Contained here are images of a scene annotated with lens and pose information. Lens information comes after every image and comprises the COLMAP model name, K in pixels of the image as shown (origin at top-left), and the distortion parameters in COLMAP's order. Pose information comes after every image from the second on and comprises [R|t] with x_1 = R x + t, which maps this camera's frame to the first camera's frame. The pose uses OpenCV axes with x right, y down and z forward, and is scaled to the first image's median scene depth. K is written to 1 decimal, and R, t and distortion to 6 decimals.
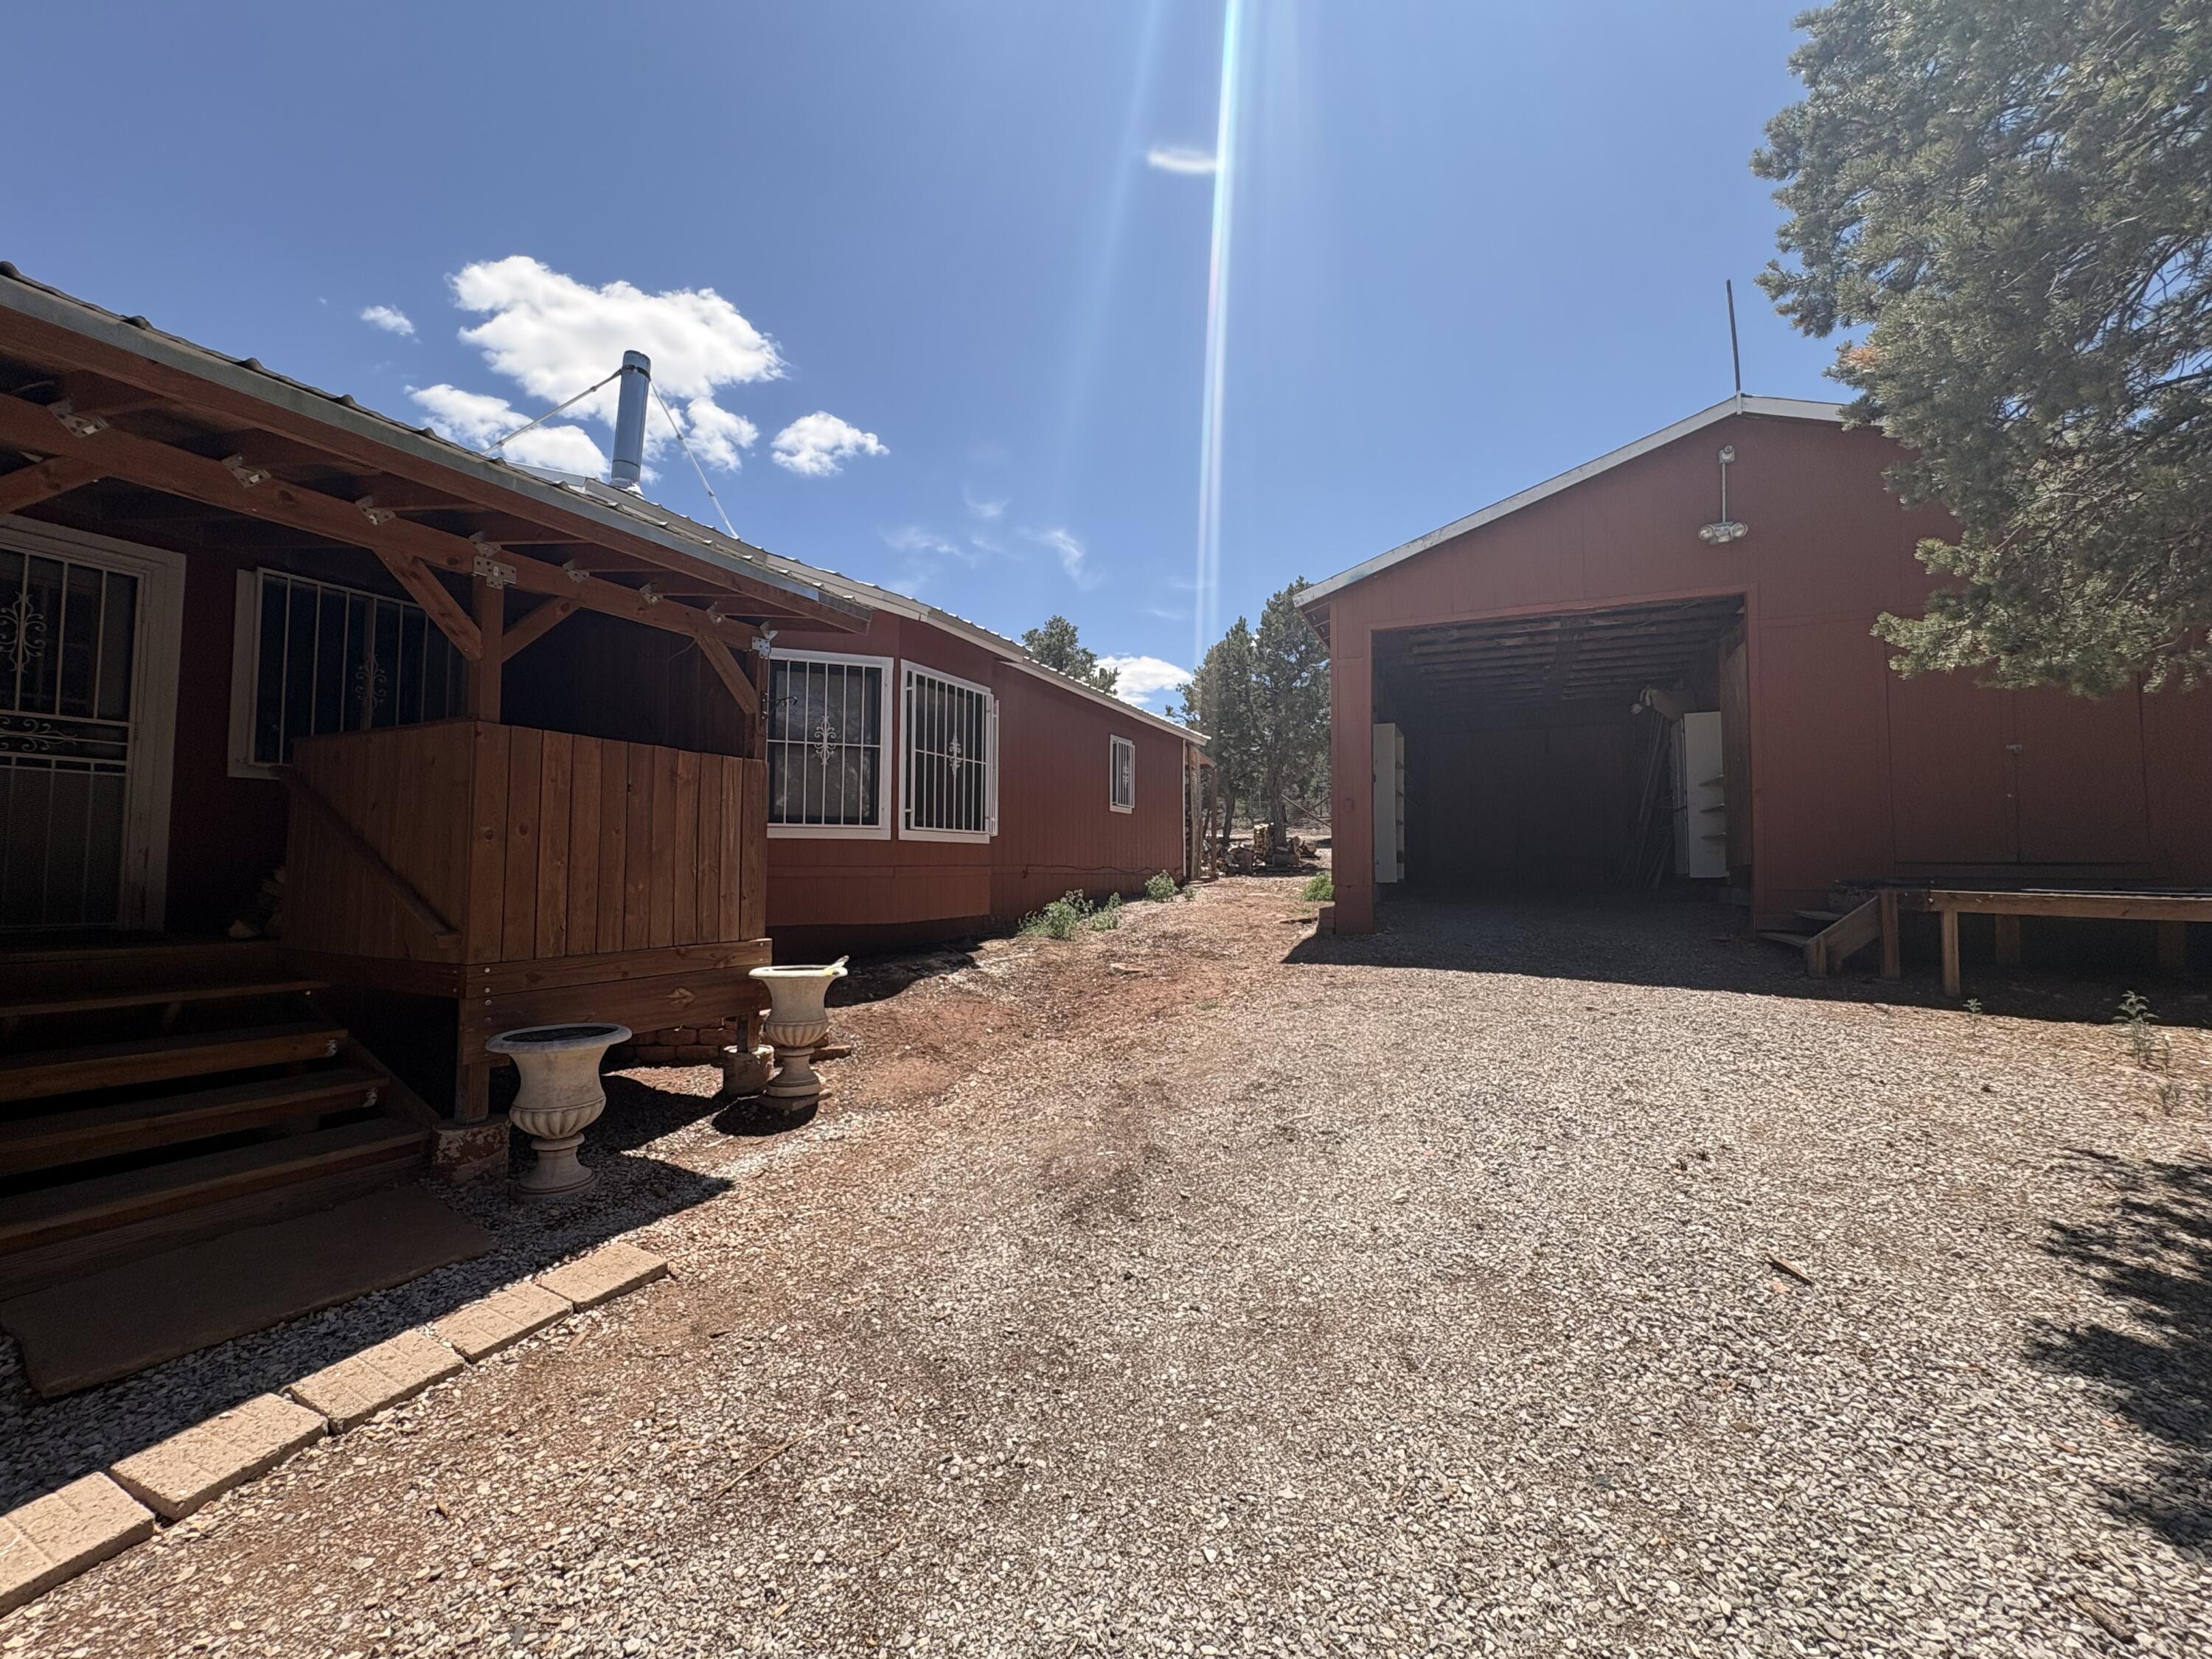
lens RADIAL K [[887.4, 0, 1106.0], [0, 887.4, 829.5], [0, 0, 1]] dist [0.000250, -0.000084]
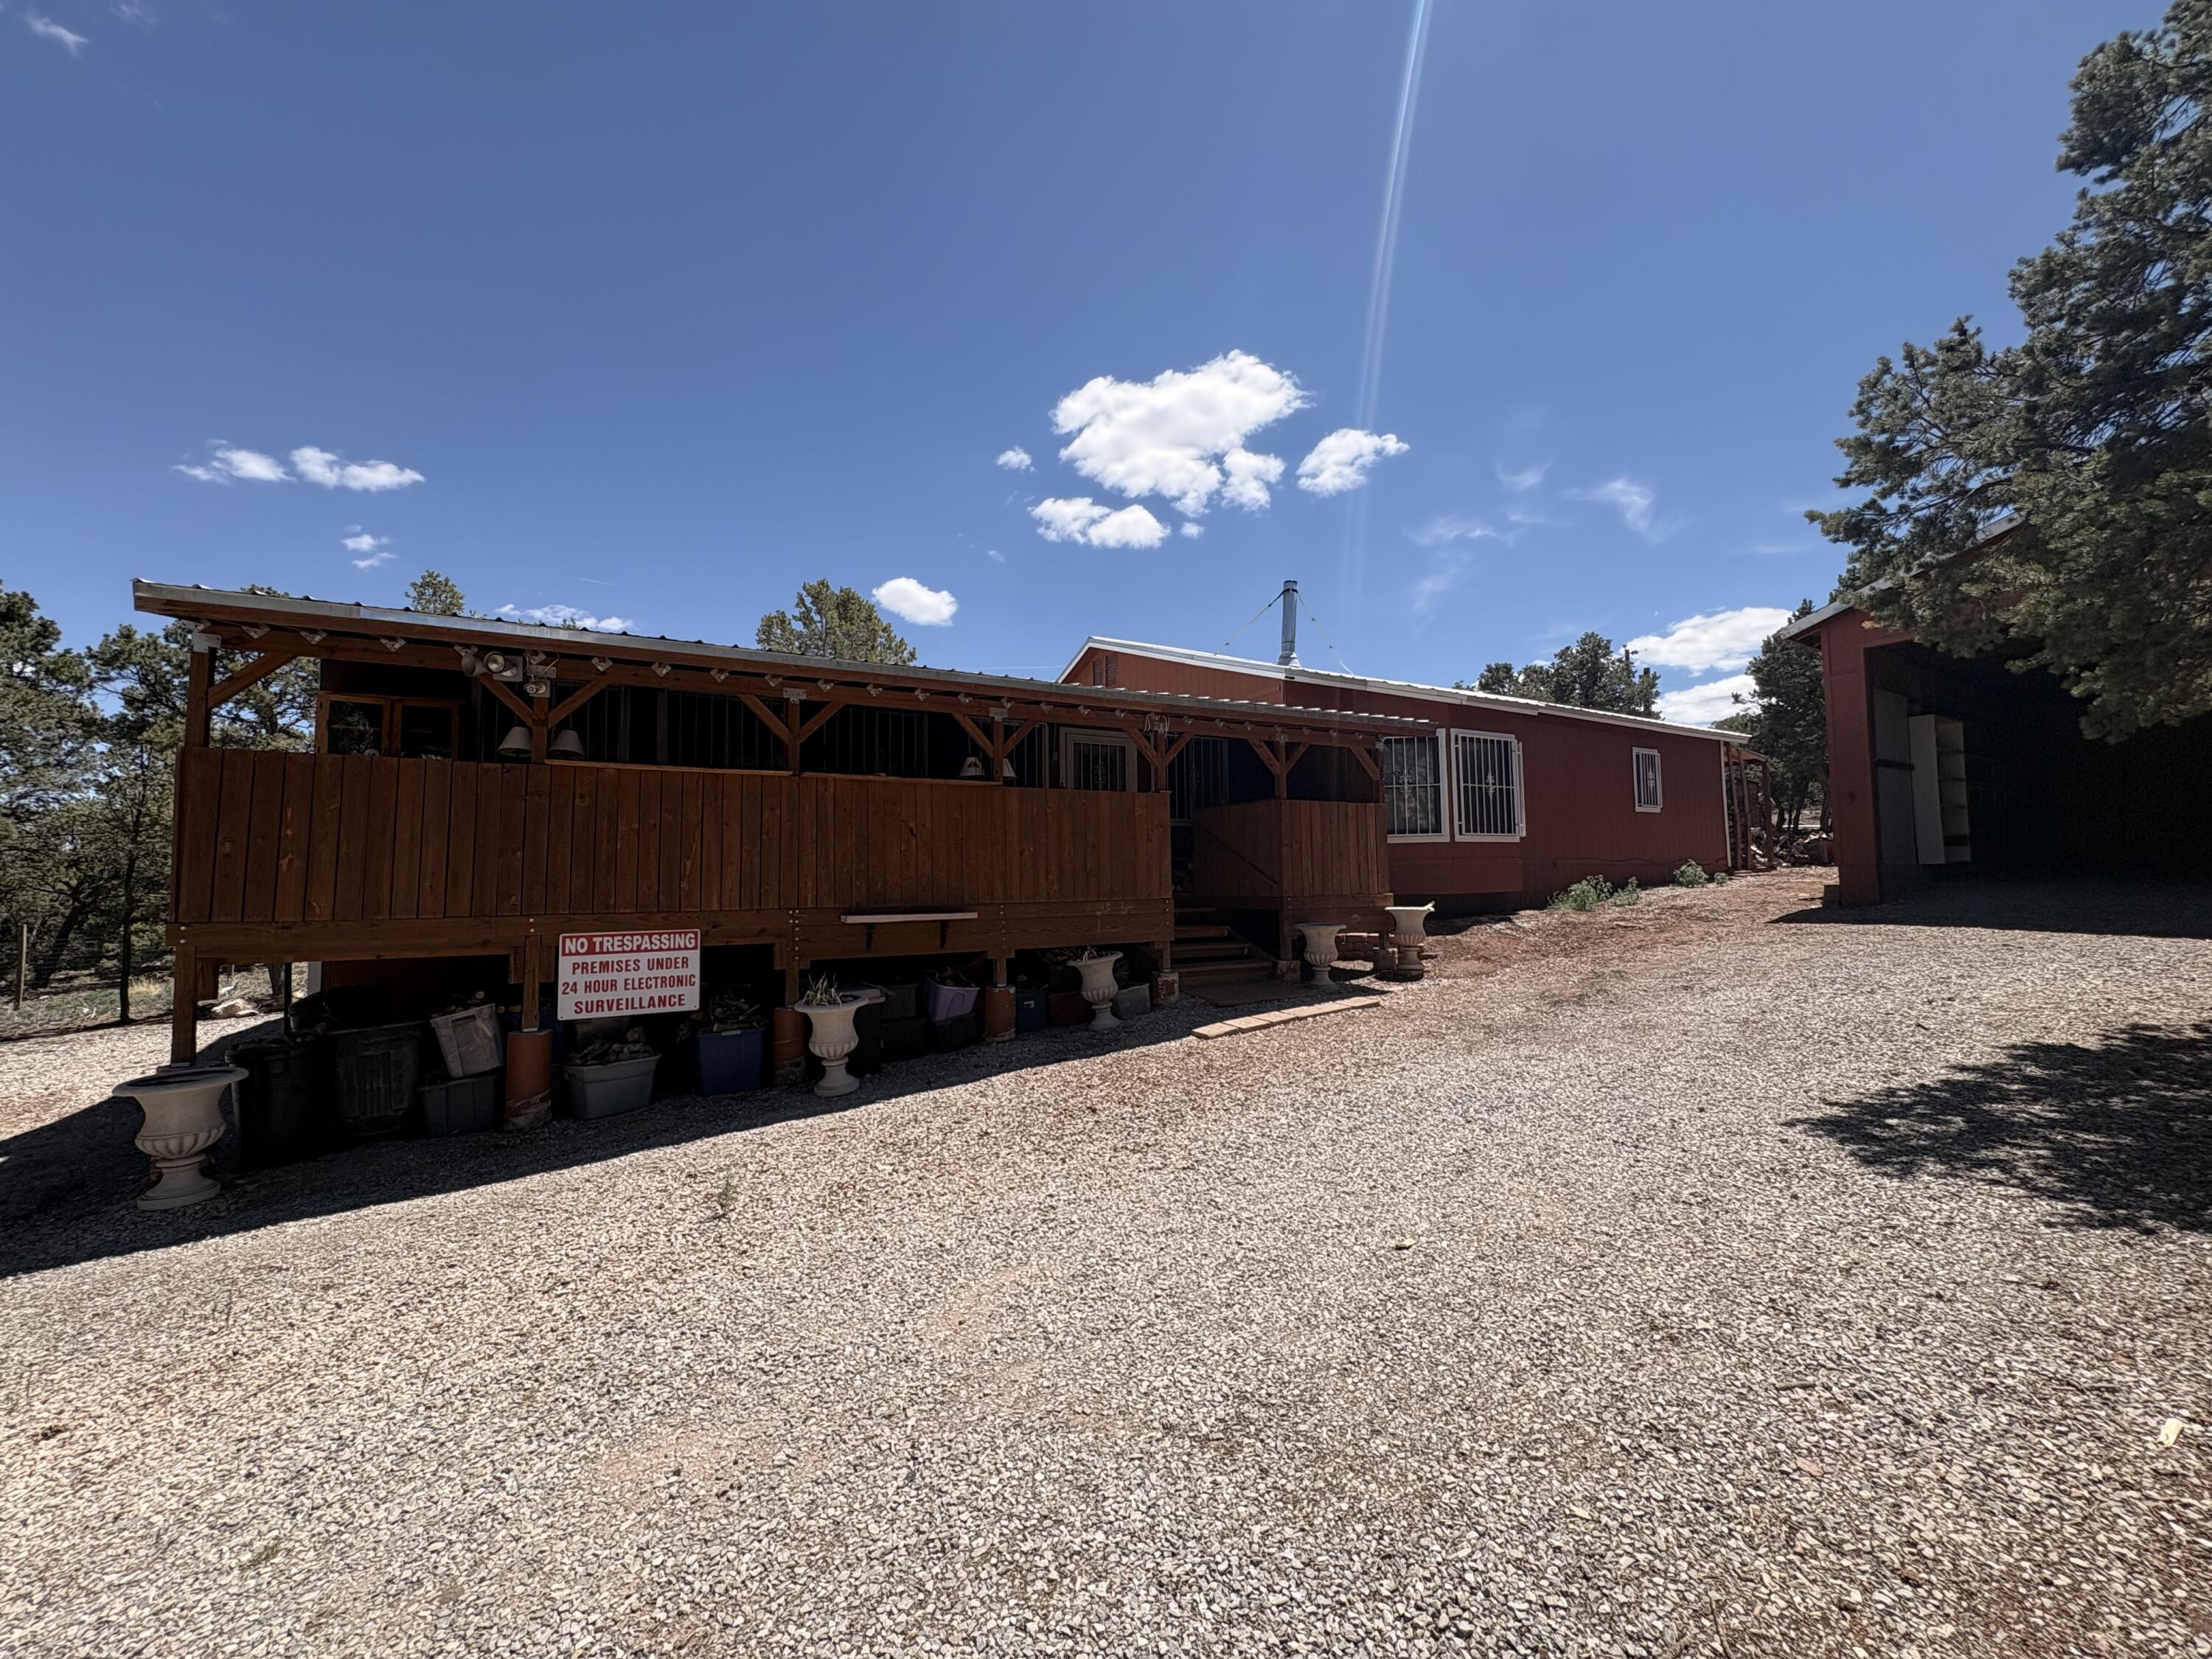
lens RADIAL K [[897.9, 0, 1118.4], [0, 897.9, 820.0], [0, 0, 1]] dist [0.014932, 0.000054]
pose [[0.838210, -0.054034, -0.542663, 0.119127], [0.043395, 0.998533, -0.032396, -0.000890], [0.543618, 0.003605, 0.839325, -0.589562]]
